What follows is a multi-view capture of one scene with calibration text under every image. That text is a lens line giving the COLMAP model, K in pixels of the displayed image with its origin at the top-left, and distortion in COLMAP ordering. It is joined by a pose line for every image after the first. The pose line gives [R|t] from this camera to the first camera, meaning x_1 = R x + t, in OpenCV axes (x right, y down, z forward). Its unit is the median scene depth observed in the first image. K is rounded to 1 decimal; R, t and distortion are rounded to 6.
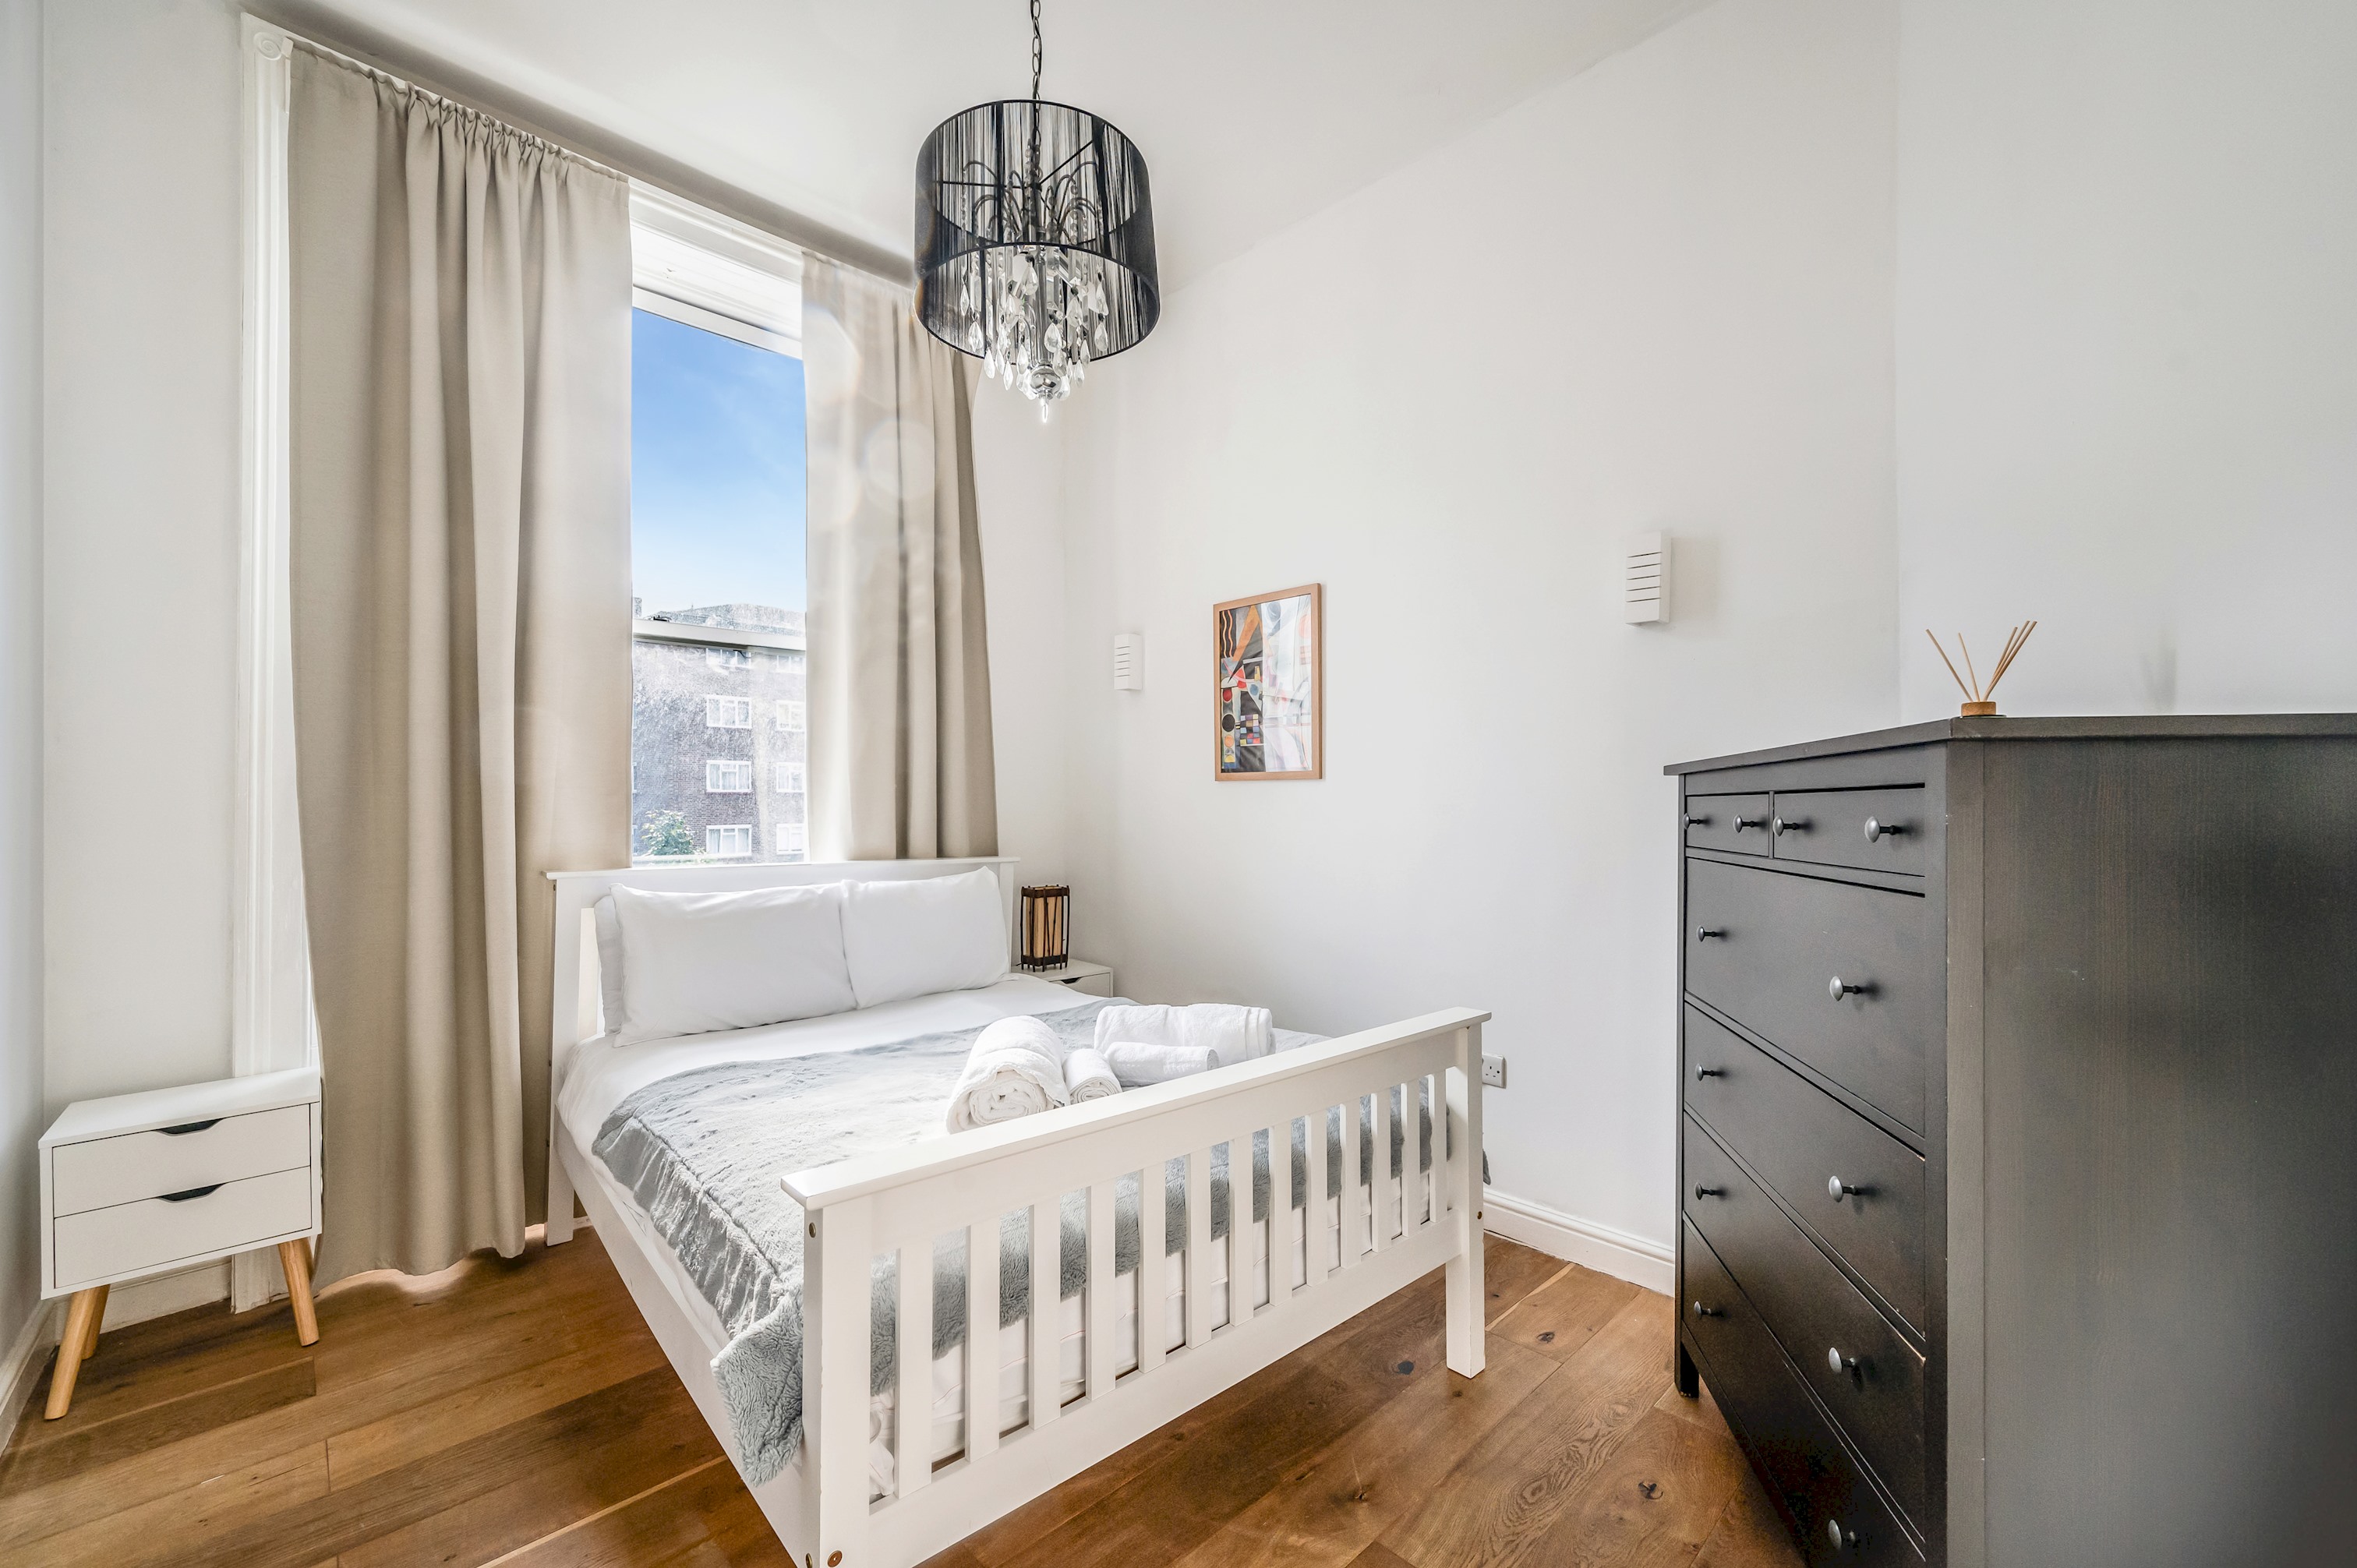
lens RADIAL K [[944.5, 0, 1186.8], [0, 944.5, 800.6], [0, 0, 1]] dist [0.004646, -0.000839]
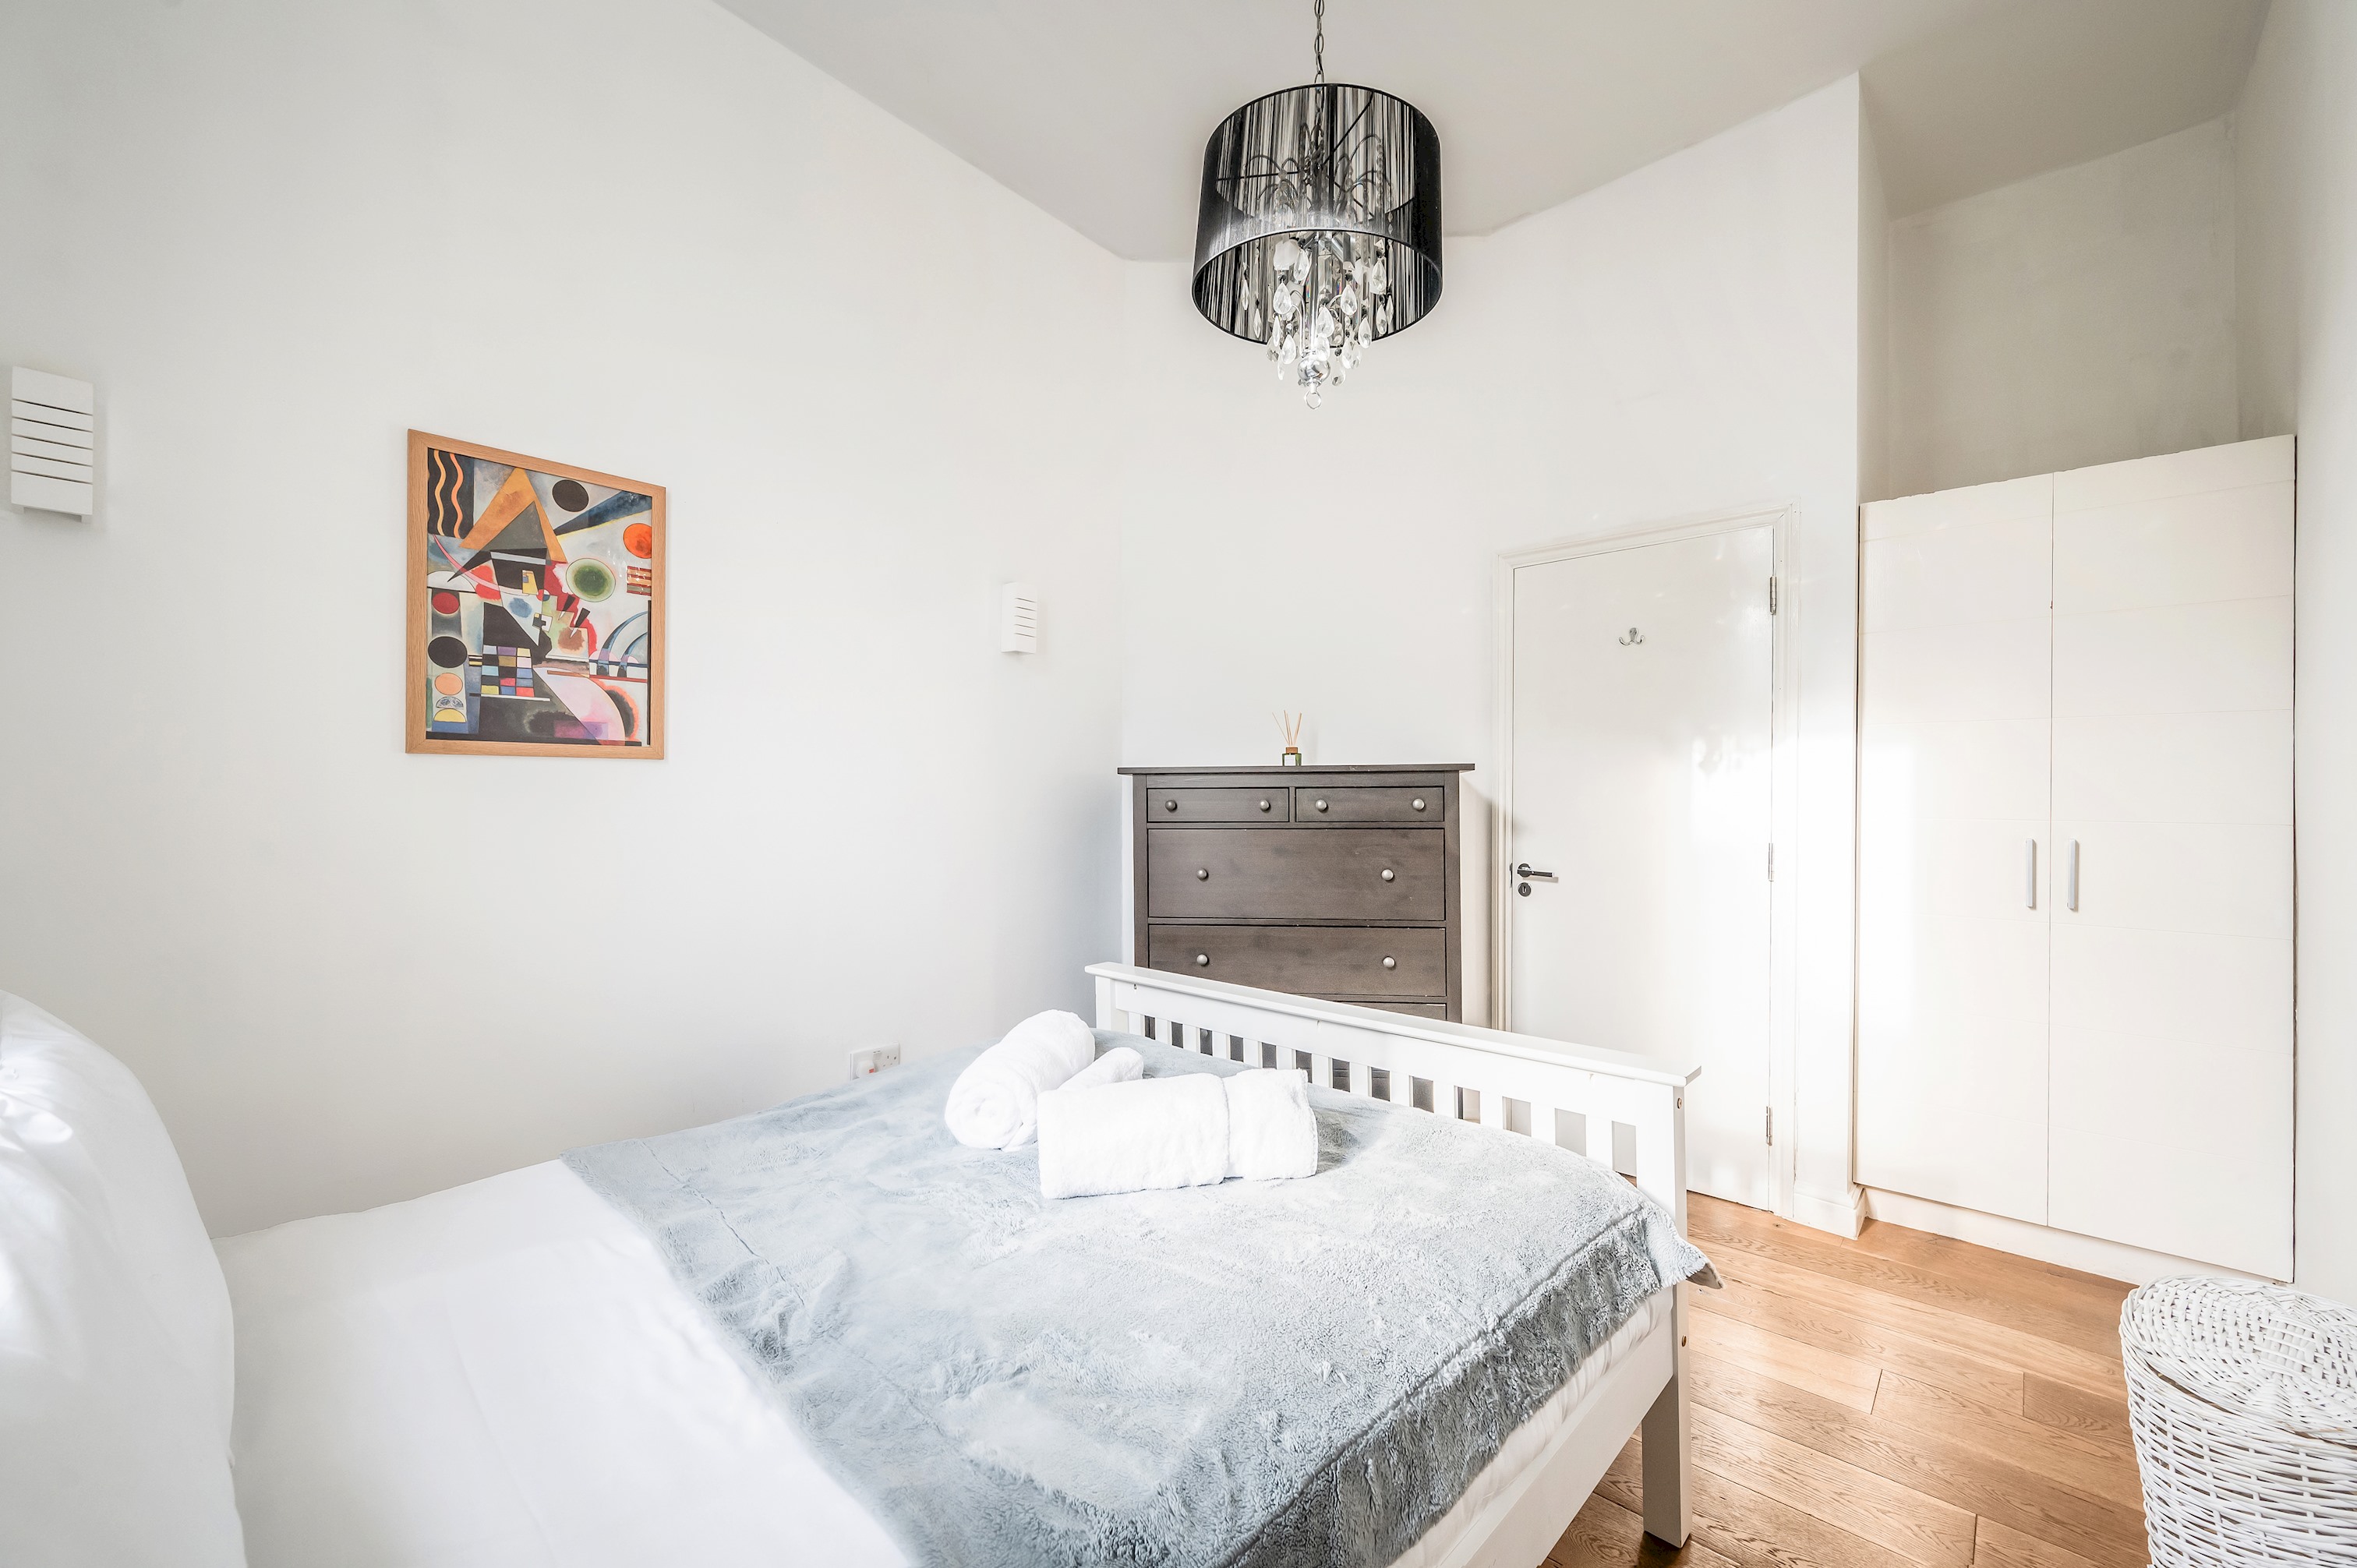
lens RADIAL K [[944.5, 0, 1176.5], [0, 944.5, 783.8], [0, 0, 1]] dist [0.004646, -0.000839]
pose [[-0.065921, 0.011368, 0.997760, -0.563616], [-0.002377, 0.999930, -0.011550, 0.002630], [-0.997822, -0.003133, -0.065890, 0.613283]]
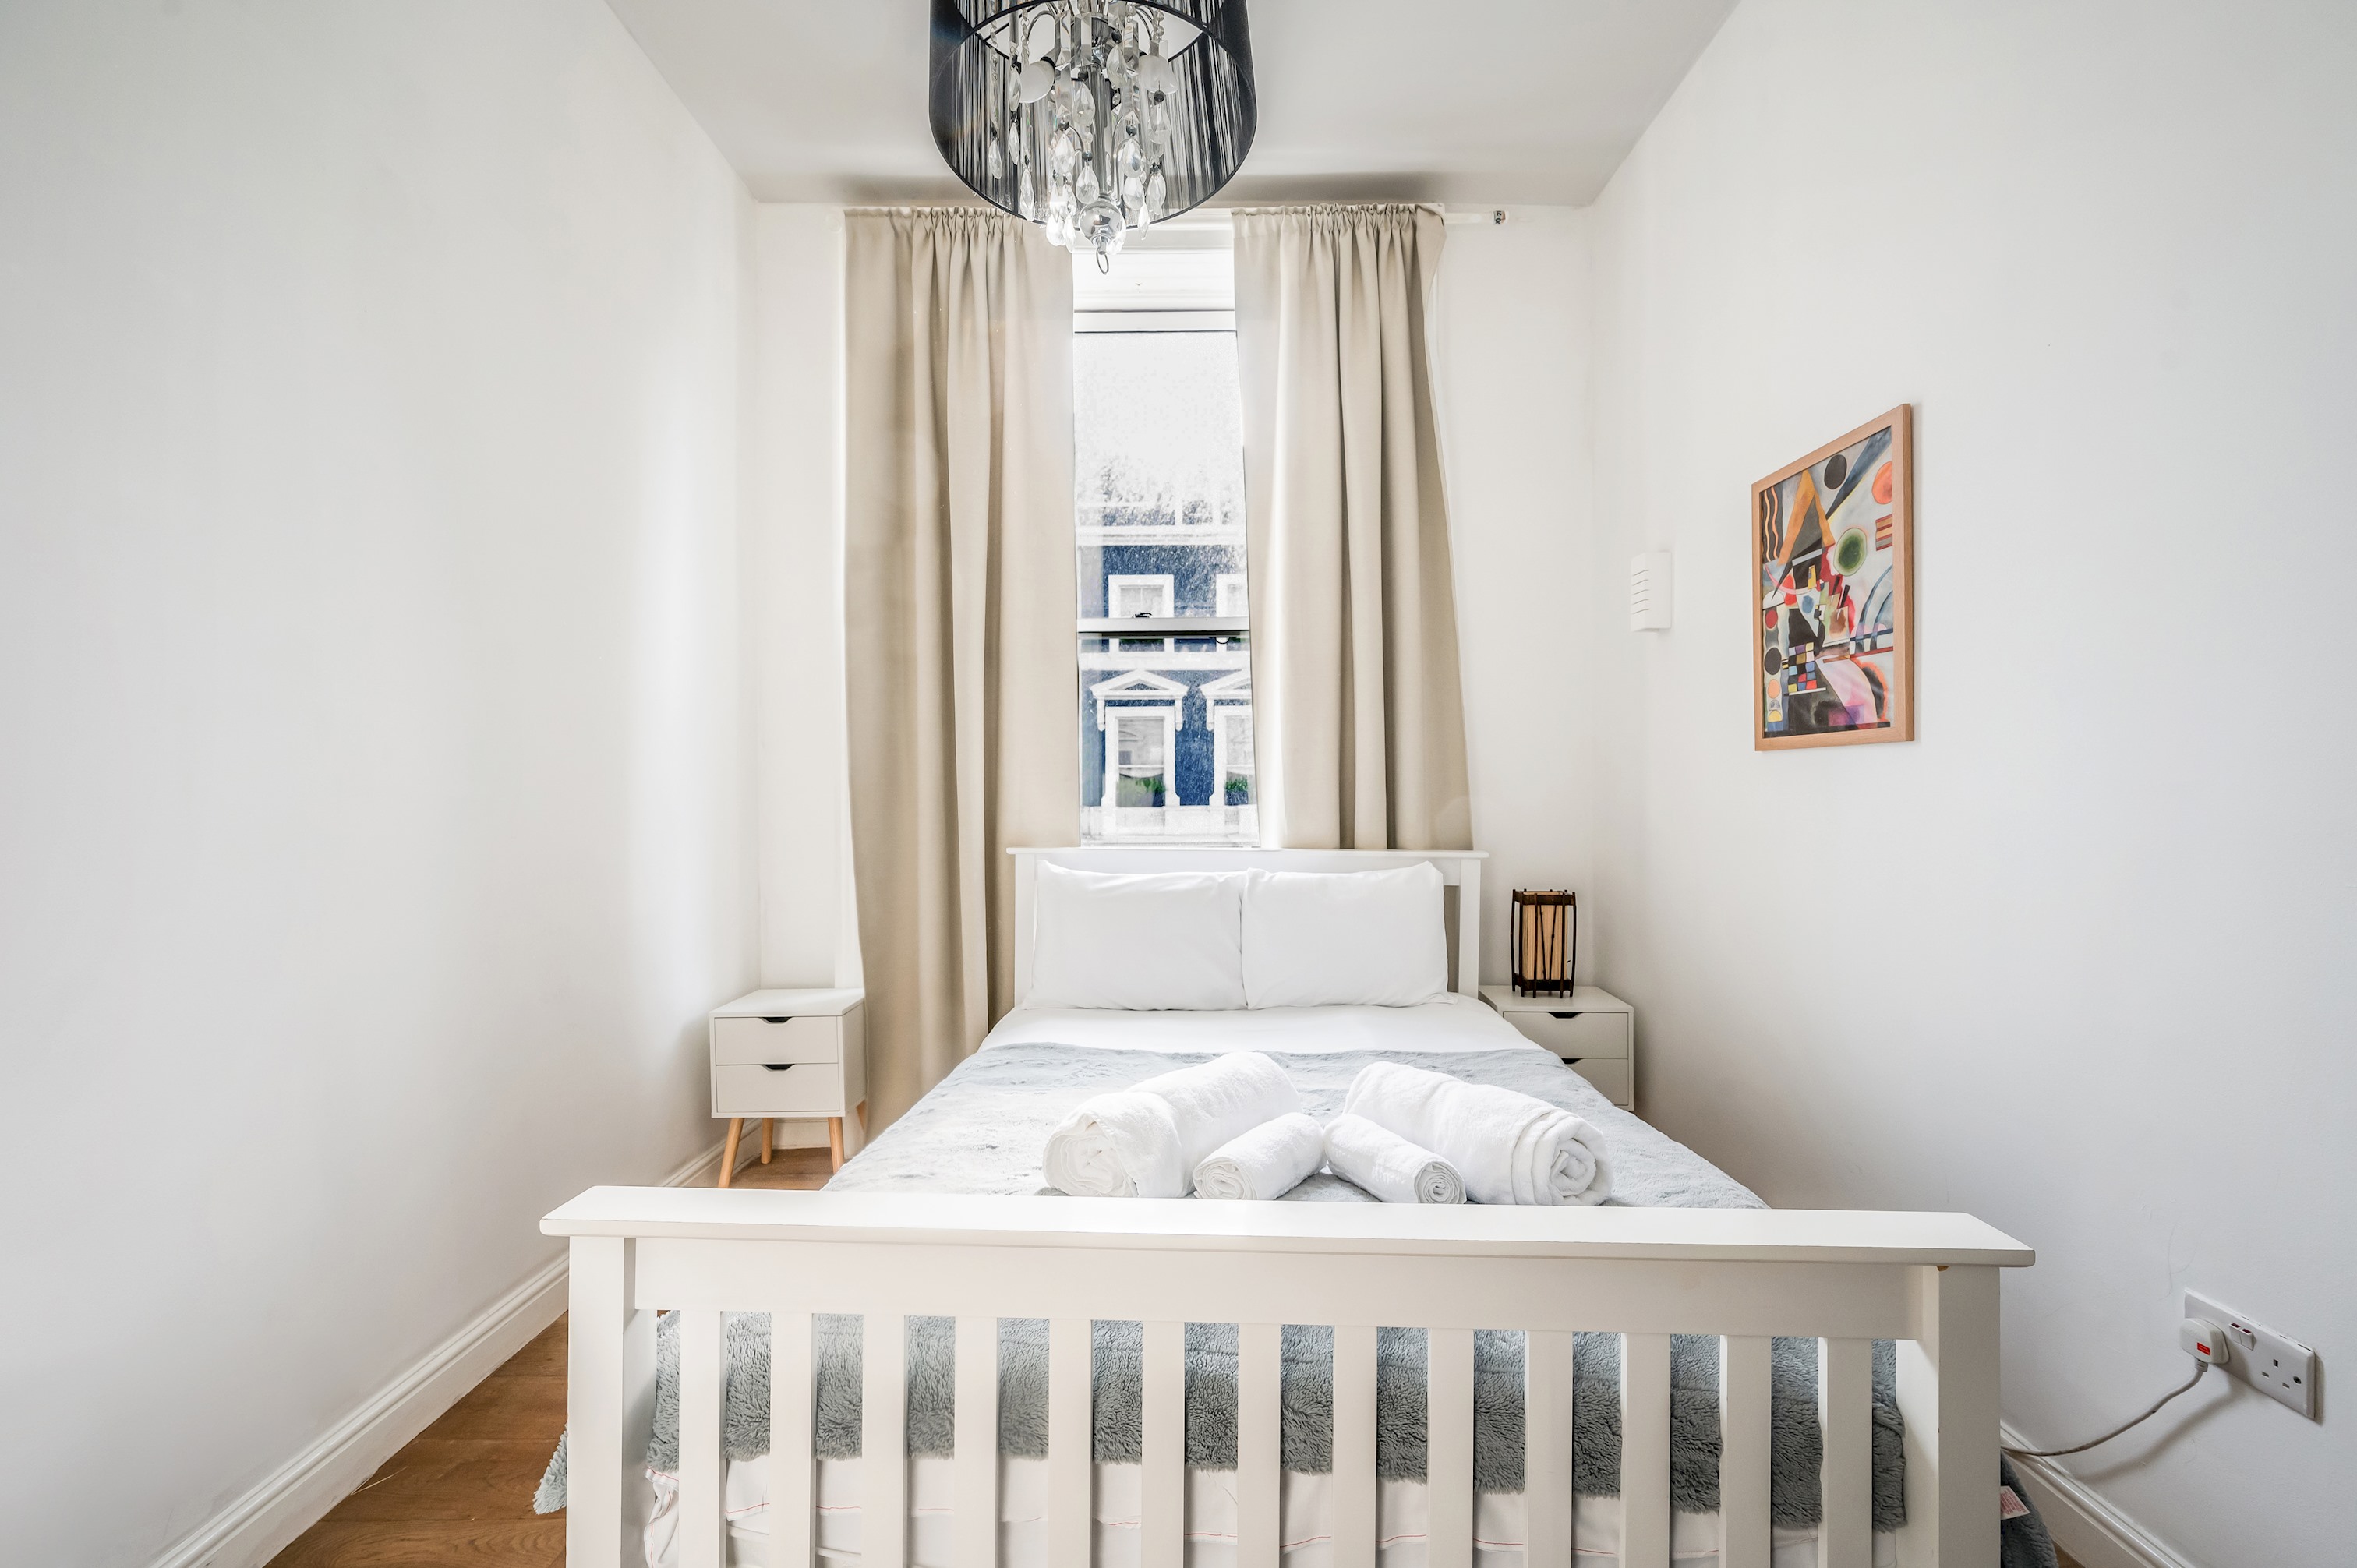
lens RADIAL K [[944.5, 0, 1175.2], [0, 944.5, 797.3], [0, 0, 1]] dist [0.004646, -0.000839]
pose [[0.716932, 0.002421, -0.697139, 0.208615], [0.004885, 0.999952, 0.008497, 0.004491], [0.697126, -0.009498, 0.716885, 0.247975]]
